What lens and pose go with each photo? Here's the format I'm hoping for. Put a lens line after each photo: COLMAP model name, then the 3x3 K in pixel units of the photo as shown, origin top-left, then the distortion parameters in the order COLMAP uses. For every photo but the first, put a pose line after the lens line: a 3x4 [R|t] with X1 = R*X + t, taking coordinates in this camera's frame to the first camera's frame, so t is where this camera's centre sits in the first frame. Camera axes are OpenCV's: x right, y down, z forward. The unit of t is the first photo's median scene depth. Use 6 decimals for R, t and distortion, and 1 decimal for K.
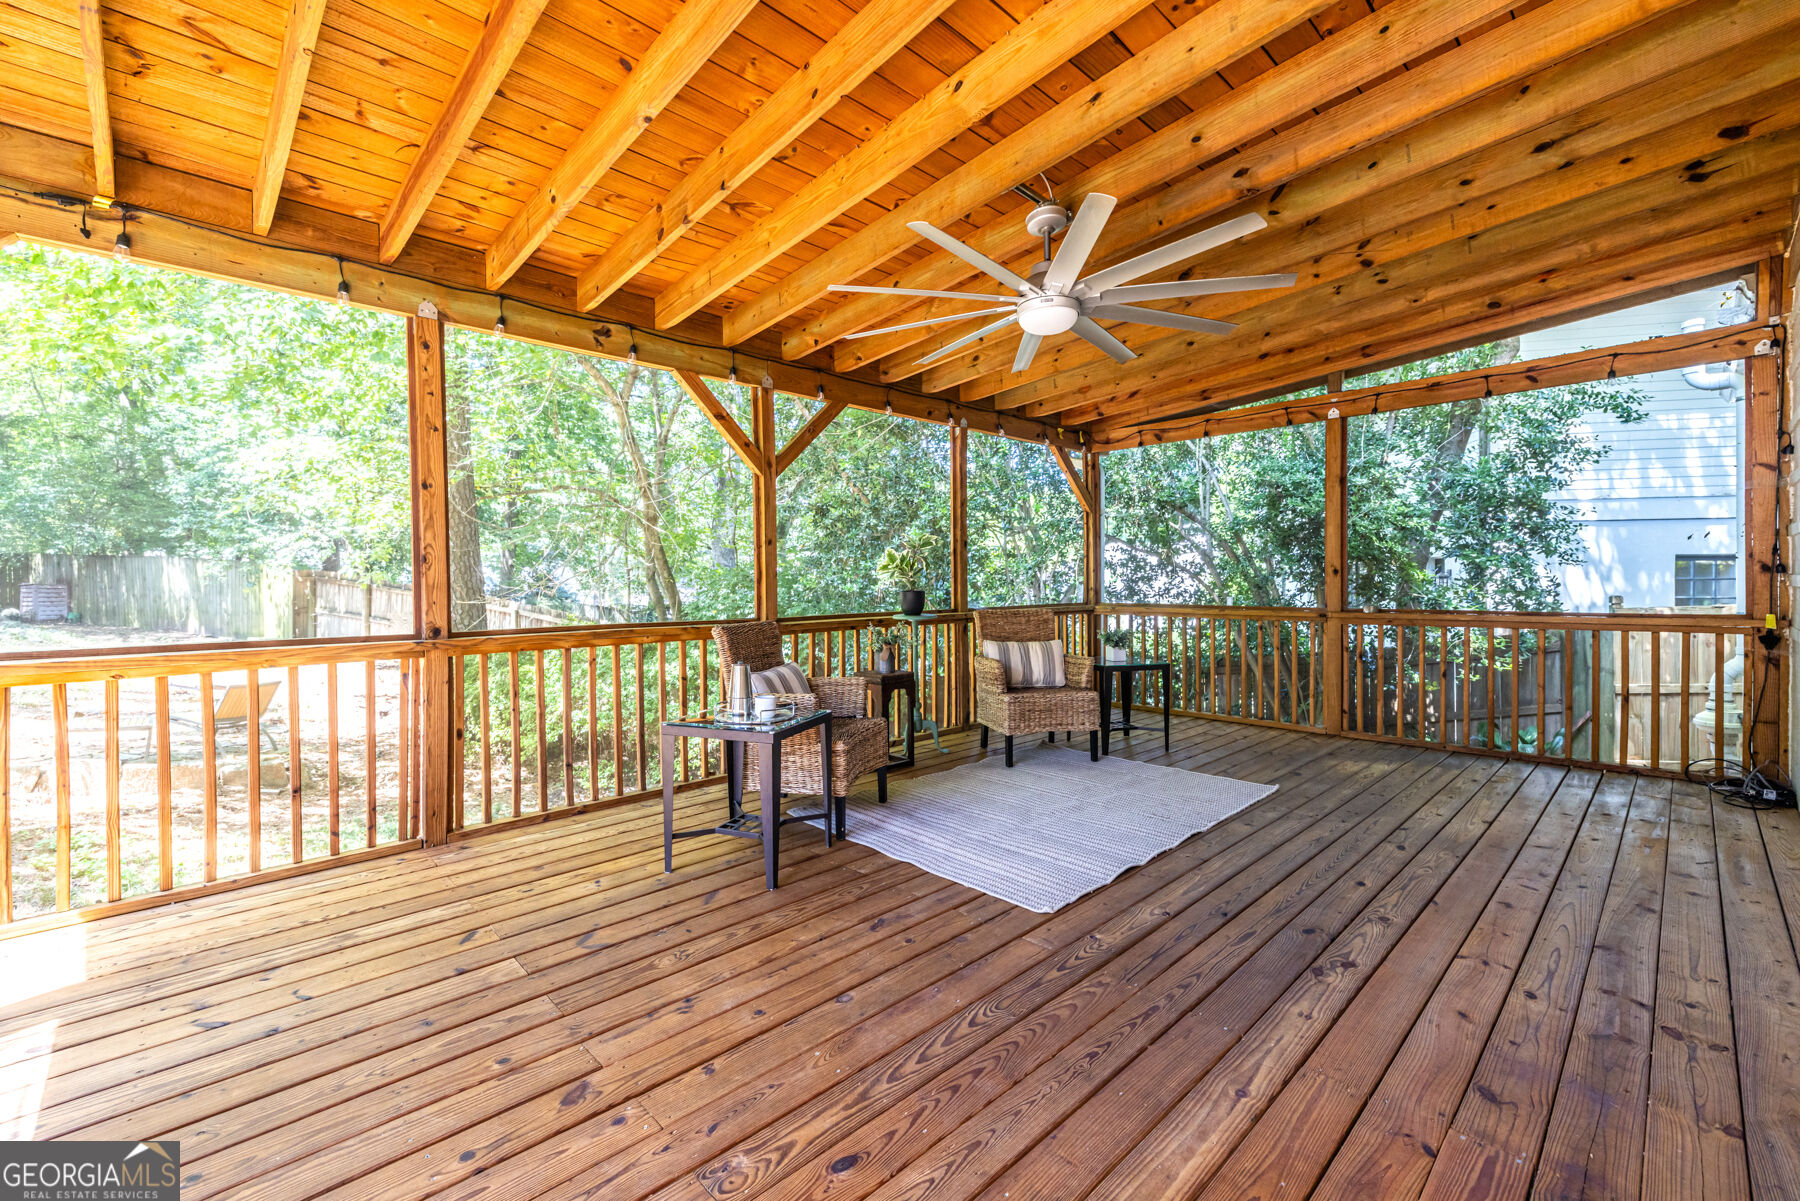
lens RADIAL K [[751.8, 0, 882.3], [0, 751.8, 599.0], [0, 0, 1]] dist [0.000344, -0.000050]
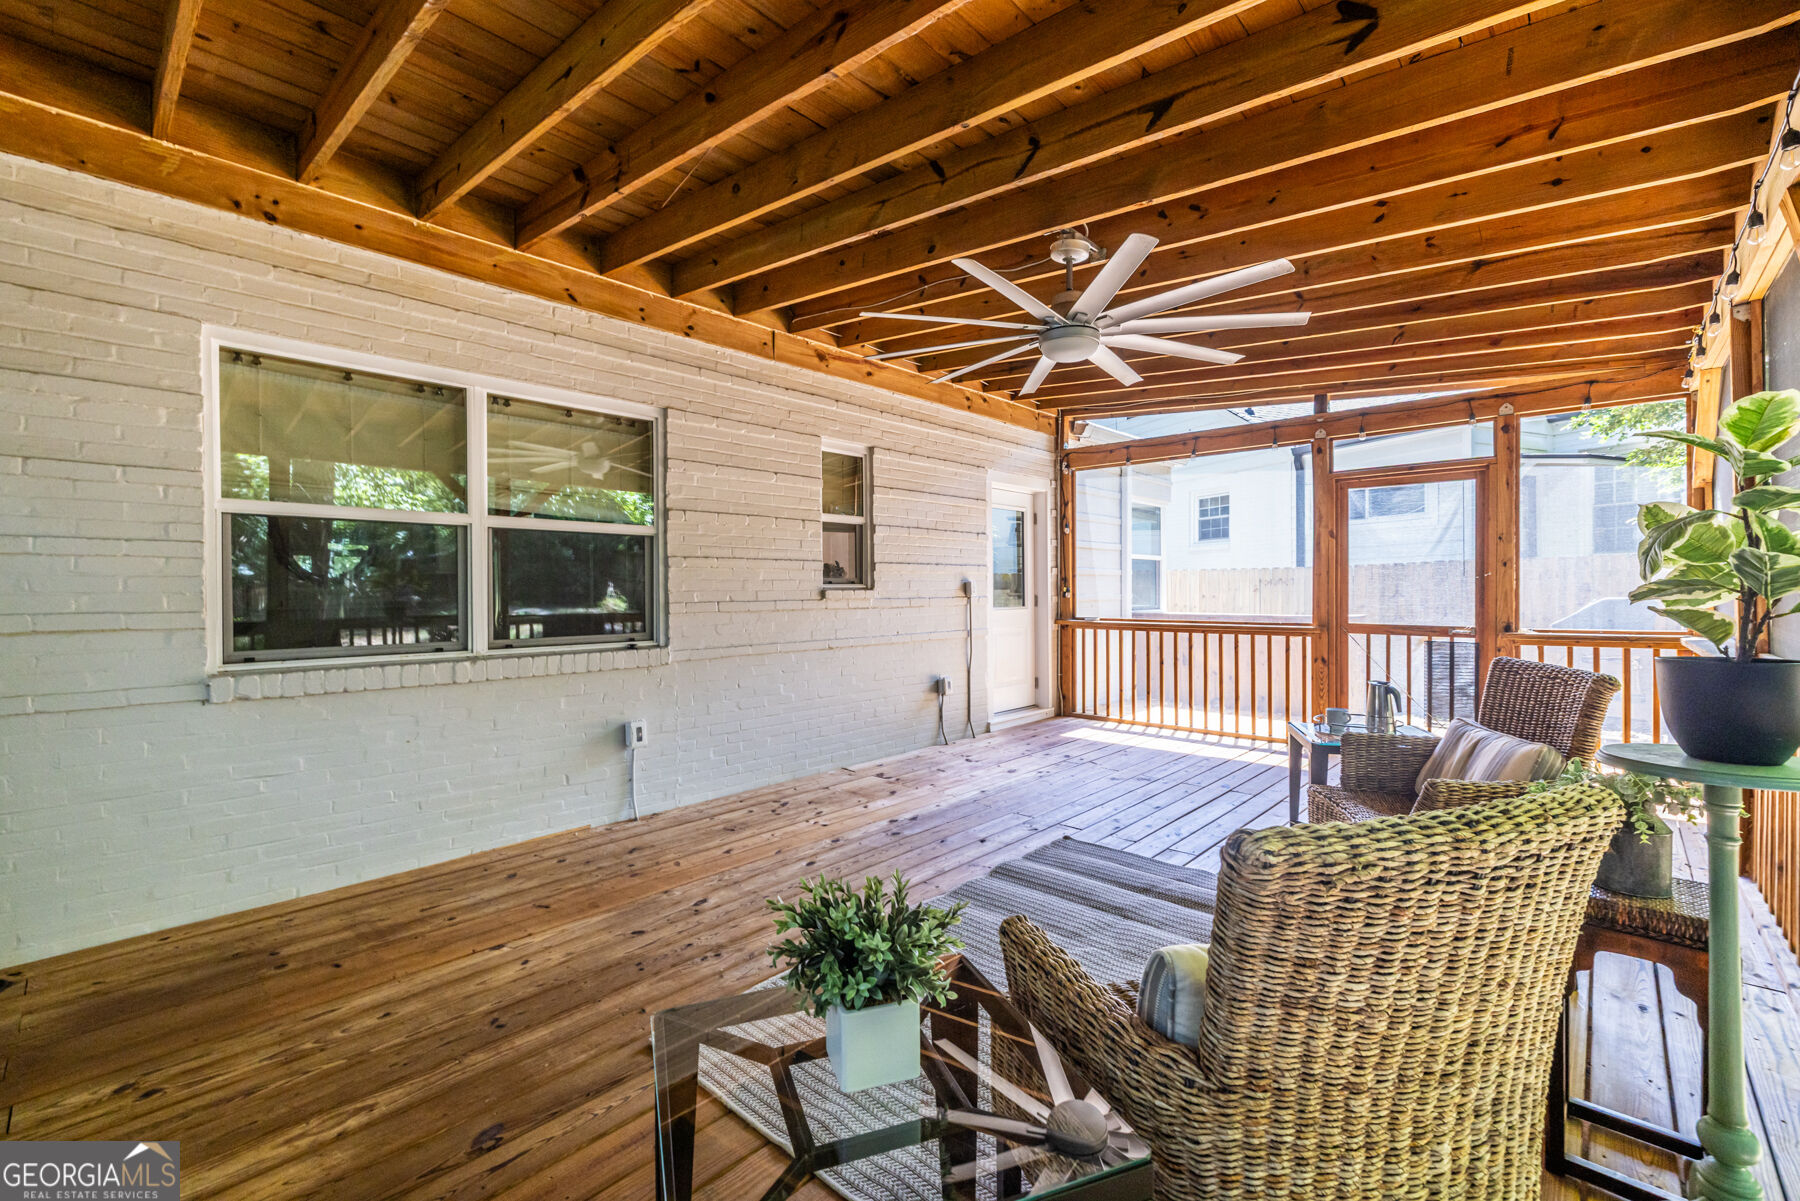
lens RADIAL K [[751.8, 0, 882.3], [0, 751.8, 599.0], [0, 0, 1]] dist [0.000344, -0.000050]
pose [[-0.997497, 0.013543, -0.069403, 0.560628], [0.011537, 0.999506, 0.029224, -0.064865], [0.069764, 0.028350, -0.997161, 2.027791]]
